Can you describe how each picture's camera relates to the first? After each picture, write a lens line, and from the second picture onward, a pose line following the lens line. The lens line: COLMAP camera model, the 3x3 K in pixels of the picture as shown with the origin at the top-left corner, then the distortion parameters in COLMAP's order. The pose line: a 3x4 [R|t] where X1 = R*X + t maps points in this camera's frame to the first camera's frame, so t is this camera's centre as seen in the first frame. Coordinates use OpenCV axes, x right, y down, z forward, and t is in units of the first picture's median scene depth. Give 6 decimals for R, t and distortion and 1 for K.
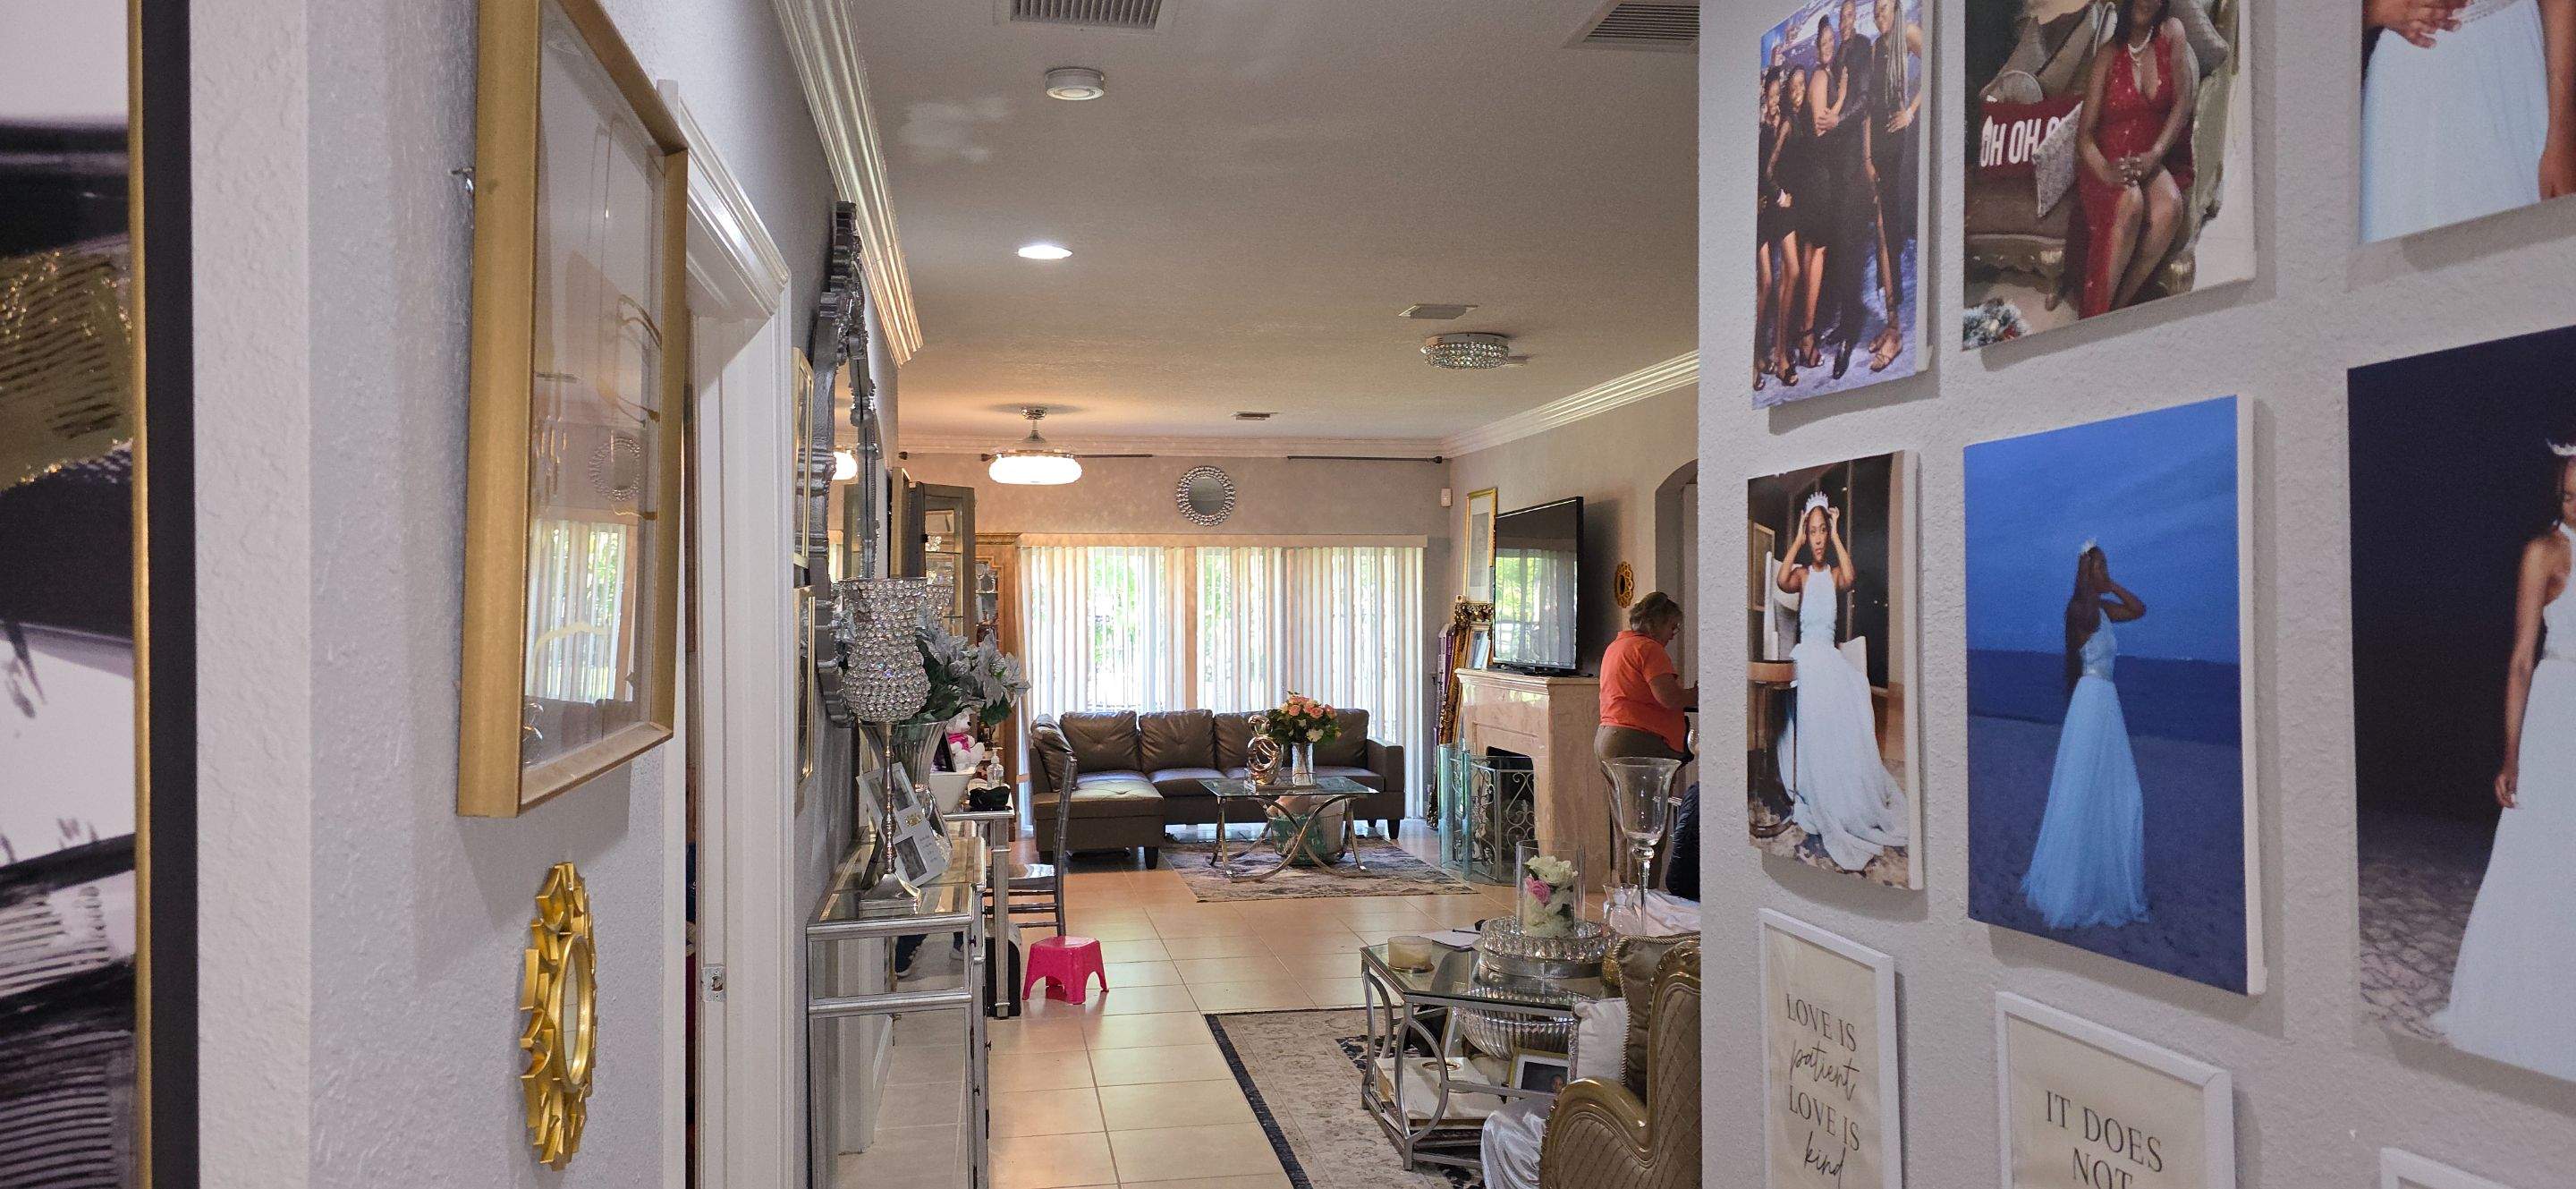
lens RADIAL K [[1668.0, 0, 1249.7], [0, 1668.0, 608.3], [0, 0, 1]] dist [0.145543, -0.156106]
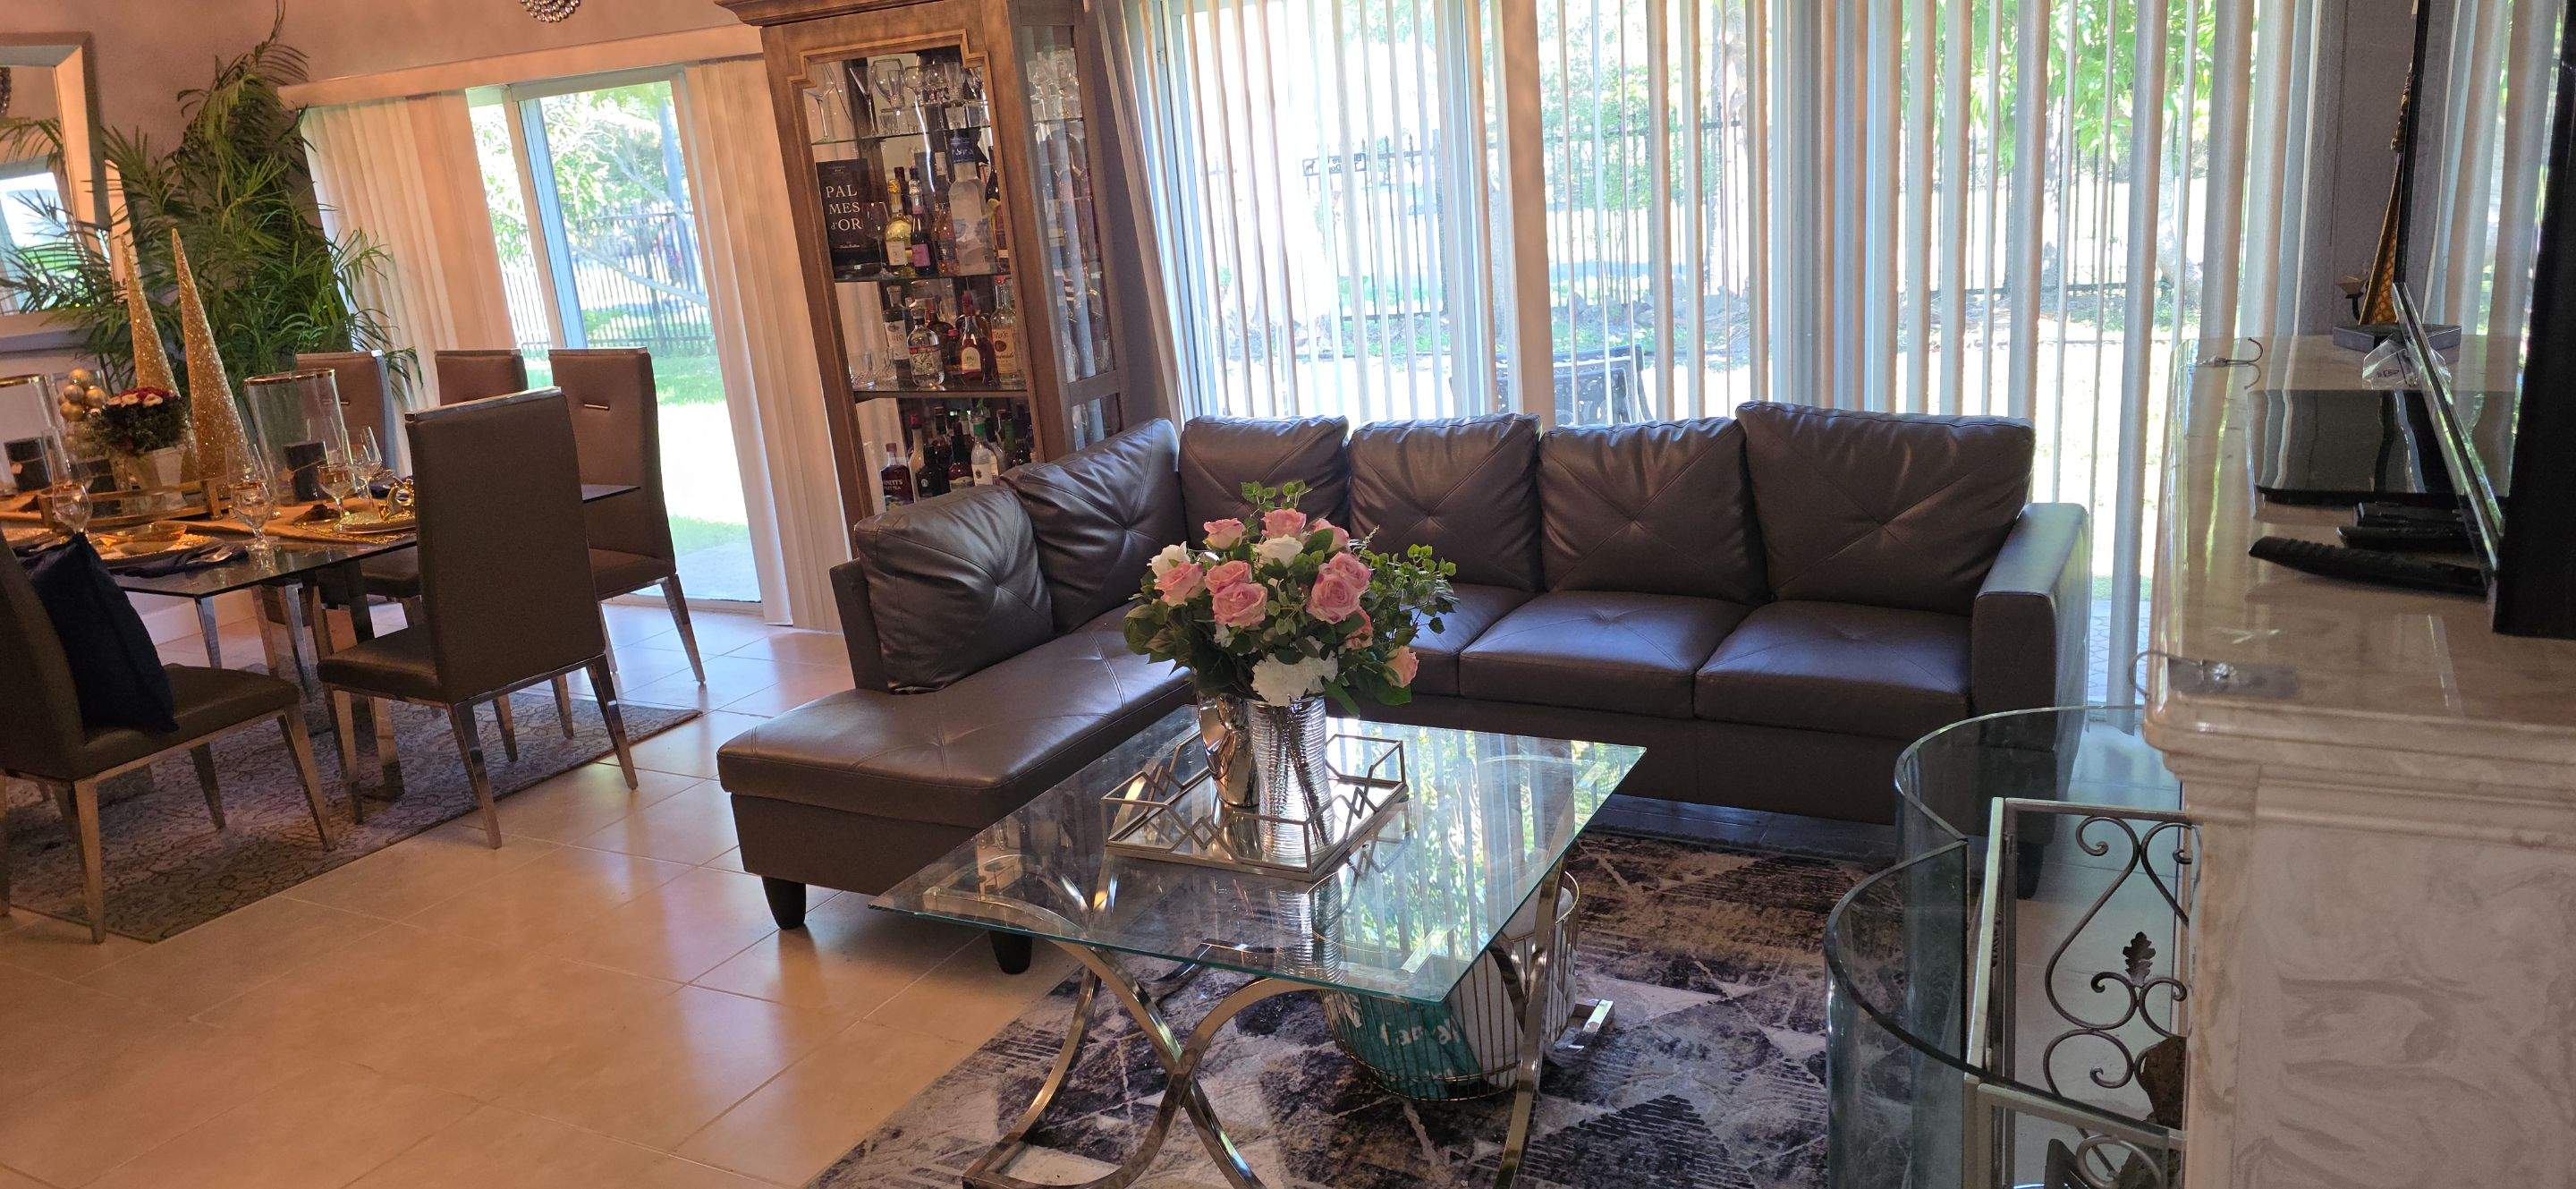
lens RADIAL K [[1703.6, 0, 1245.4], [0, 1703.6, 568.7], [0, 0, 1]] dist [0.080910, -0.080098]
pose [[0.784434, 0.087062, -0.614071, 0.175358], [0.081985, 0.966854, 0.241810, -0.001360], [0.614769, -0.240029, 0.751295, 0.771712]]
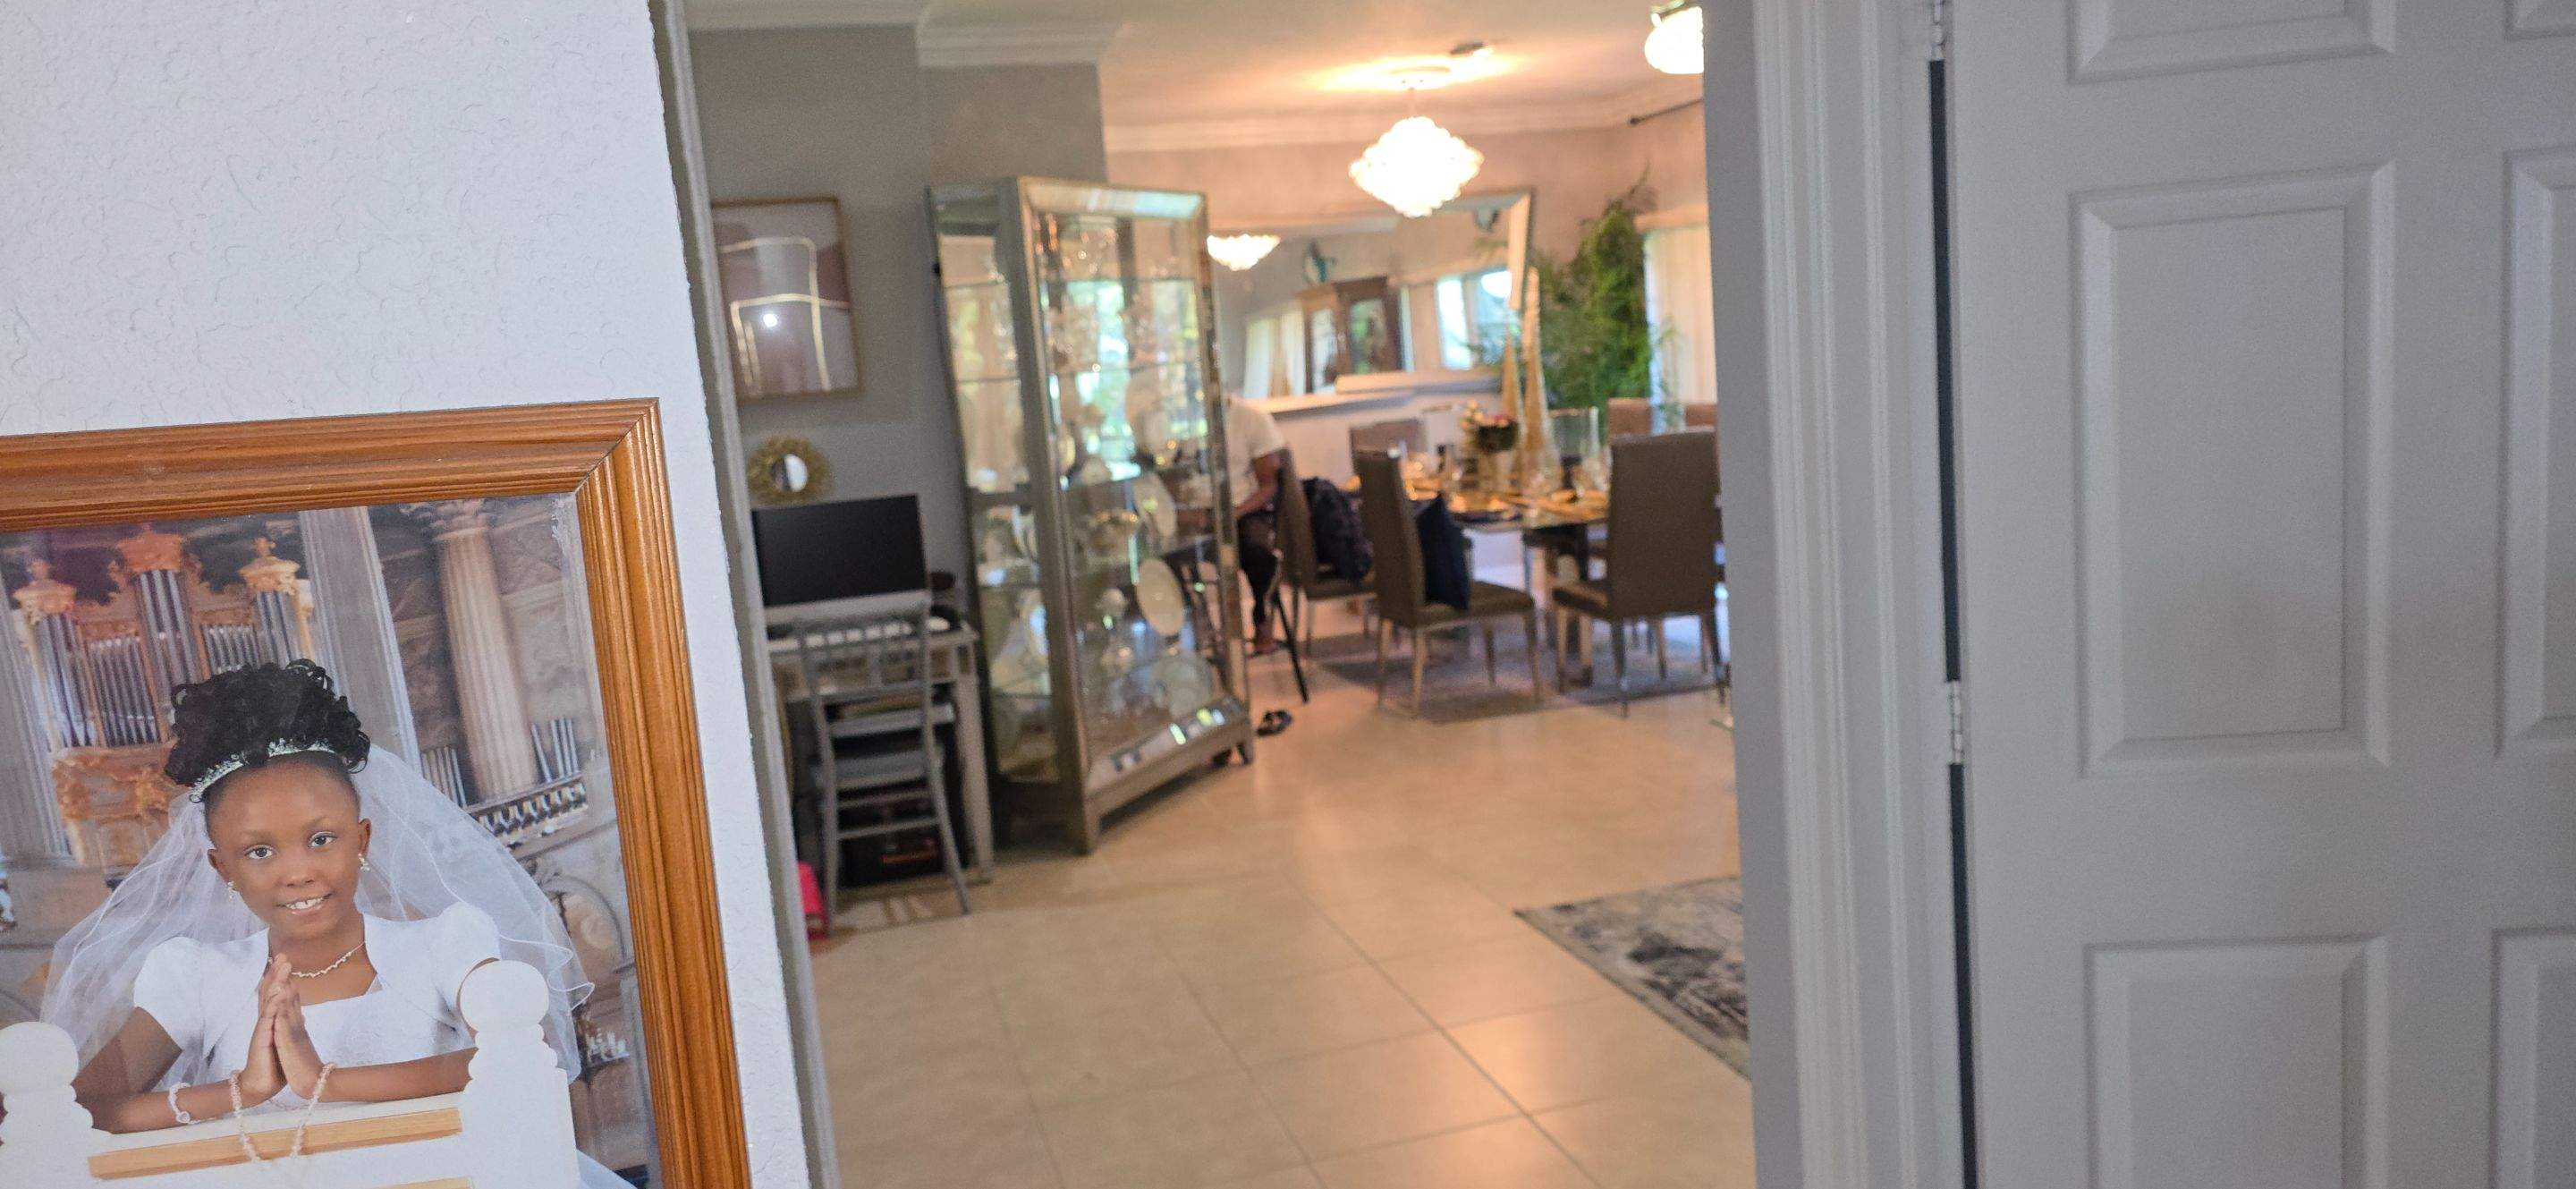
lens RADIAL K [[1703.6, 0, 1245.4], [0, 1703.6, 568.7], [0, 0, 1]] dist [0.080910, -0.080098]
pose [[0.119559, 0.127964, -0.984546, 0.395995], [0.079633, 0.987228, 0.137983, -0.005543], [0.989628, -0.094899, 0.107842, 0.752833]]
